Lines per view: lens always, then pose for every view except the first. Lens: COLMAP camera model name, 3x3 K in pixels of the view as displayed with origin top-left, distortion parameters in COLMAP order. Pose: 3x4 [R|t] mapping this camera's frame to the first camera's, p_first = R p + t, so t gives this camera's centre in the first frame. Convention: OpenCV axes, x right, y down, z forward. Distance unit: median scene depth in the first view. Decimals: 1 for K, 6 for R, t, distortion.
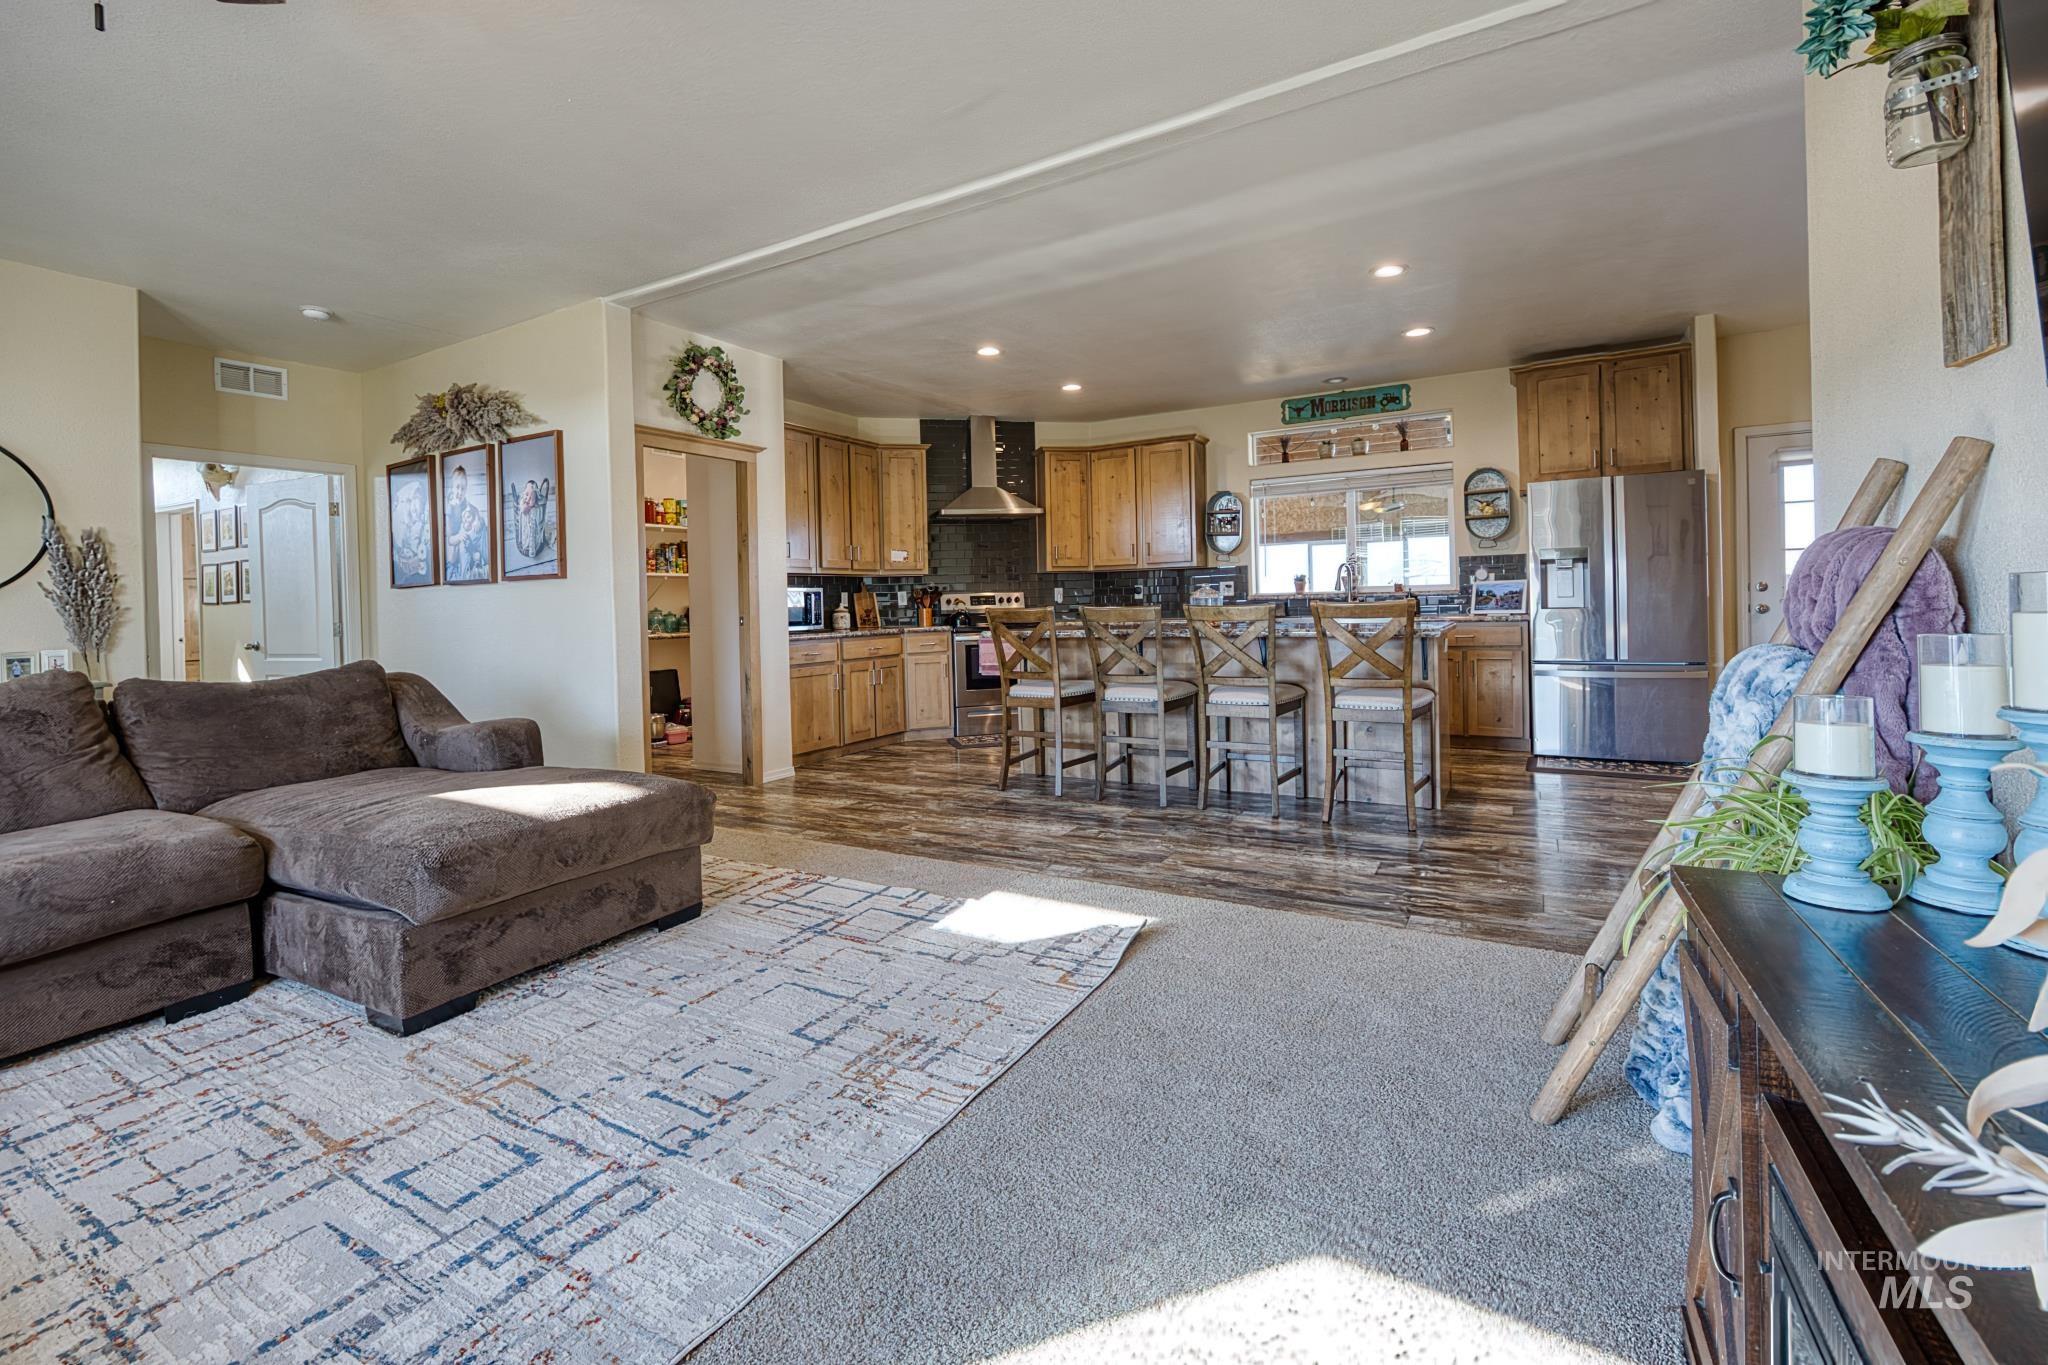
lens RADIAL K [[863.3, 0, 1011.9], [0, 863.3, 611.2], [0, 0, 1]] dist [-0.004932, 0.001032]
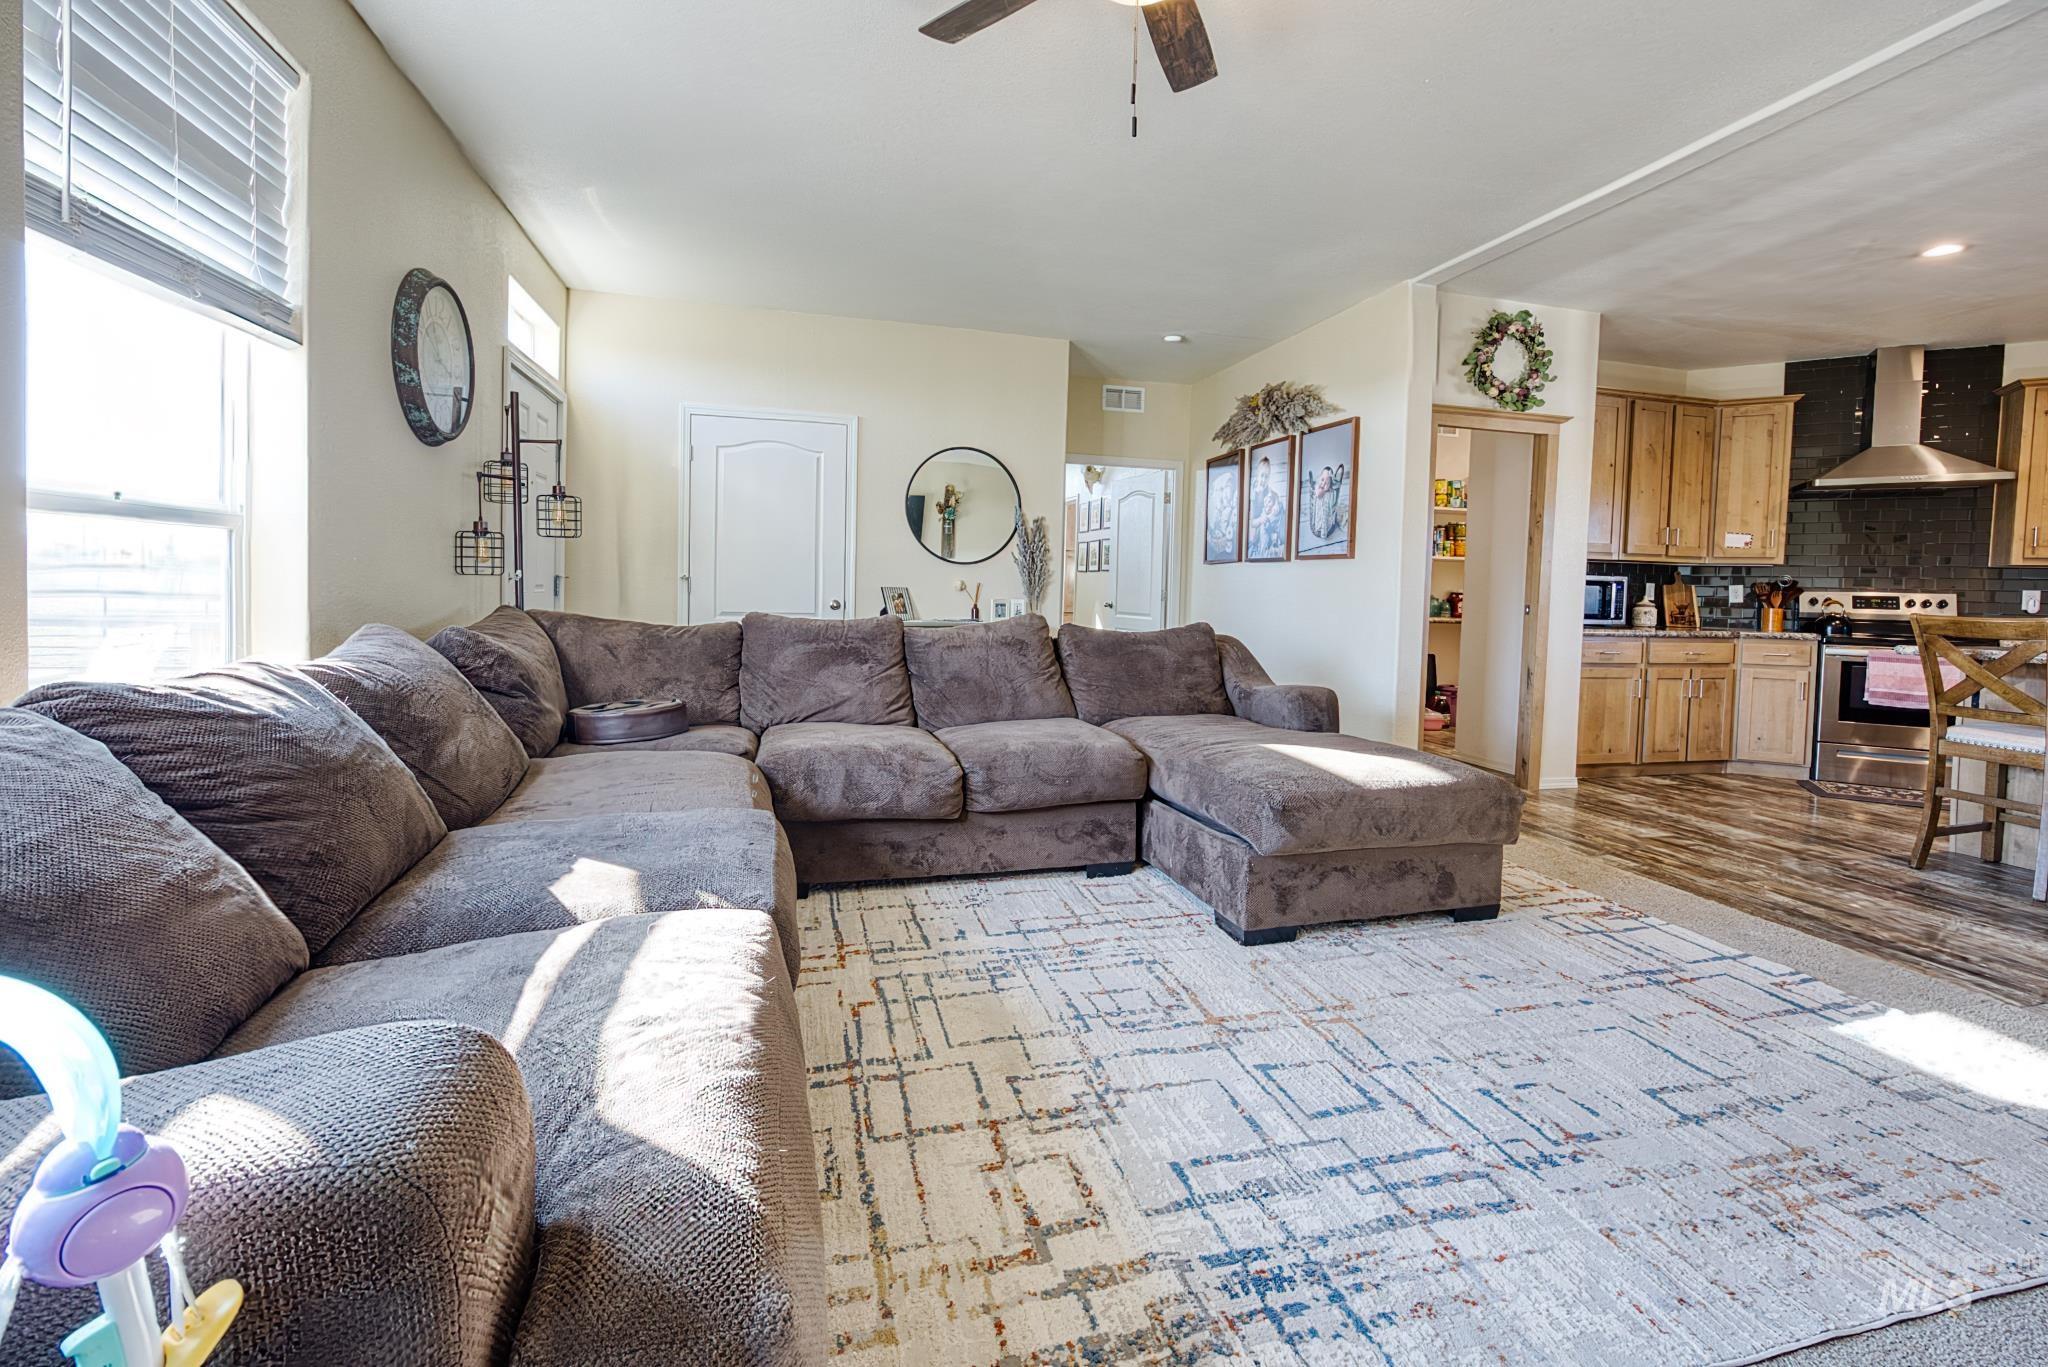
lens RADIAL K [[863.3, 0, 1044.7], [0, 863.3, 616.0], [0, 0, 1]] dist [-0.004932, 0.001032]
pose [[0.717777, 0.069180, -0.692828, -0.086193], [-0.051686, 0.997600, 0.046064, 0.004777], [0.694352, 0.002746, 0.719630, -0.026373]]
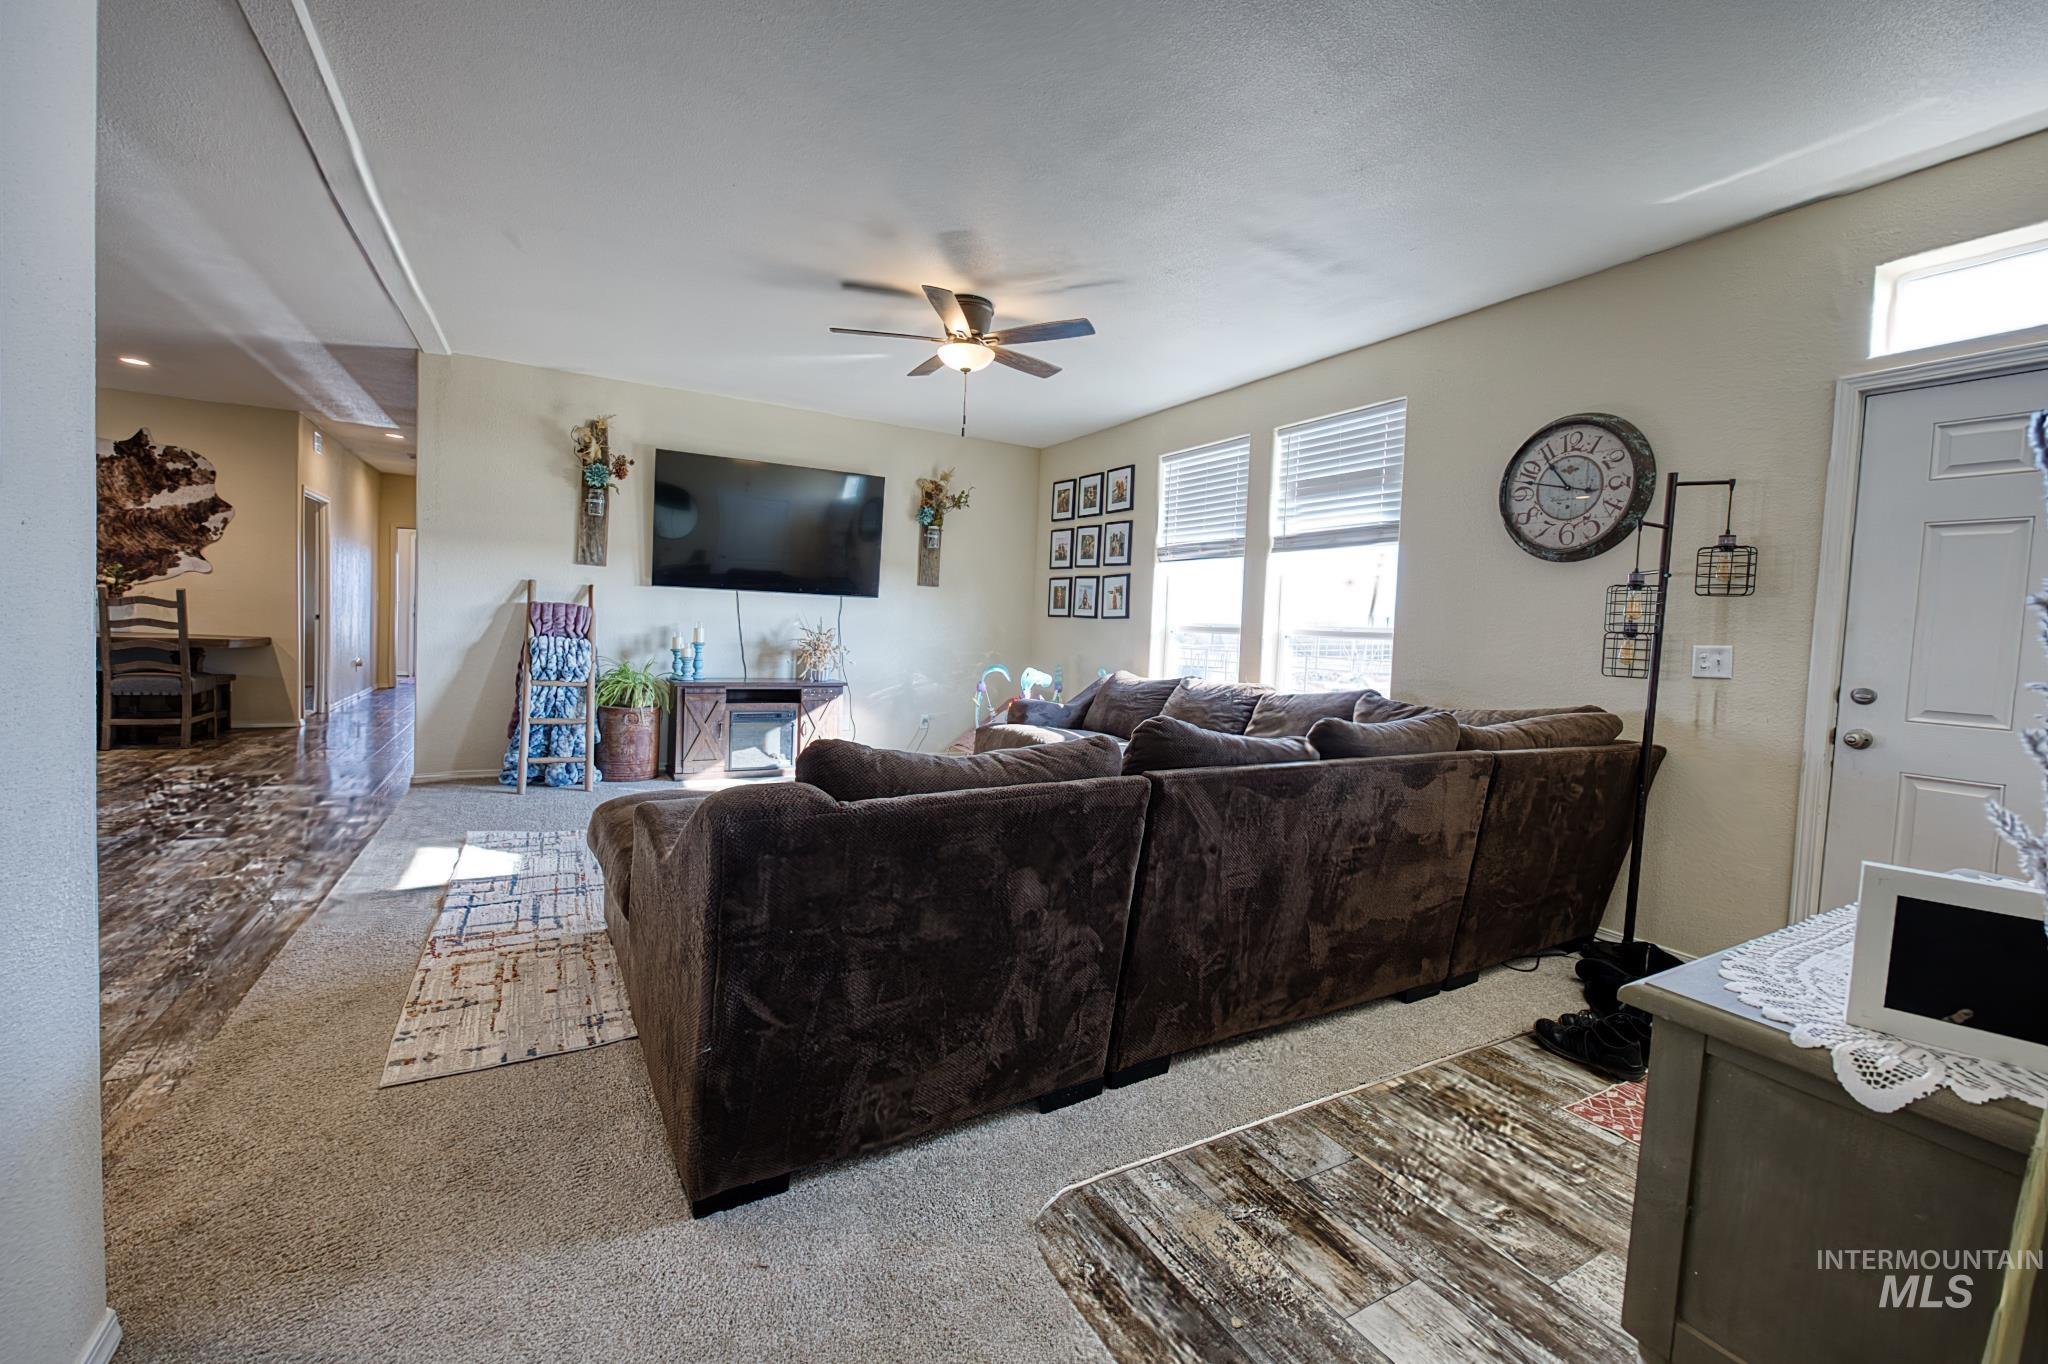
lens RADIAL K [[863.3, 0, 1034.4], [0, 863.3, 664.3], [0, 0, 1]] dist [-0.004932, 0.001032]
pose [[-0.870257, -0.031057, 0.491618, -1.309678], [-0.013592, 0.999144, 0.039059, -0.008390], [-0.492411, 0.027309, -0.869935, 1.646264]]
